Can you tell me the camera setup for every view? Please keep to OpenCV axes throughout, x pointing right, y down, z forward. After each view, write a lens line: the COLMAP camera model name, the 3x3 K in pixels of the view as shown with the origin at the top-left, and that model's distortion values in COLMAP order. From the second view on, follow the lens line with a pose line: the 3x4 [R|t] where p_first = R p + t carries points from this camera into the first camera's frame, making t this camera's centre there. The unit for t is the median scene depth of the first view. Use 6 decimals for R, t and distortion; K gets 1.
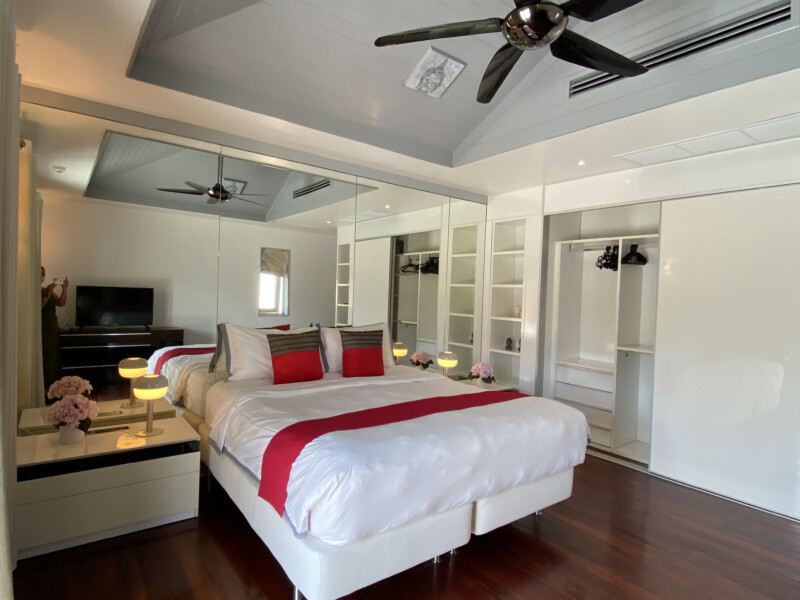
lens RADIAL K [[448.1, 0, 398.5], [0, 448.1, 300.7], [0, 0, 1]] dist [0.003334, 0.000369]
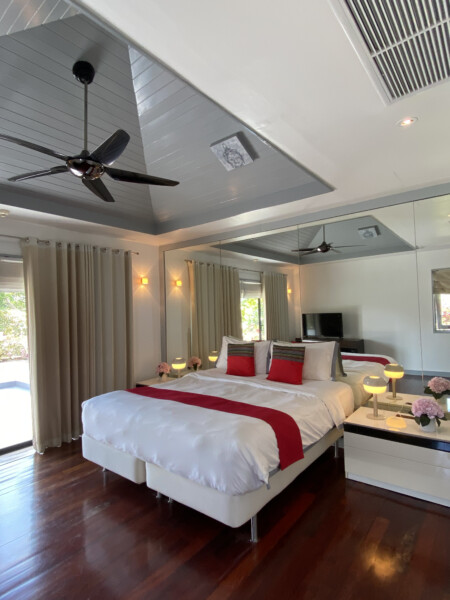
lens RADIAL K [[336.1, 0, 225.0], [0, 336.1, 300.0], [0, 0, 1]] dist [0.003334, 0.000369]
pose [[0.239147, -0.067524, -0.968633, 0.989514], [0.016096, 0.997718, -0.065578, -0.004876], [0.970850, 0.000092, 0.239688, 0.721792]]
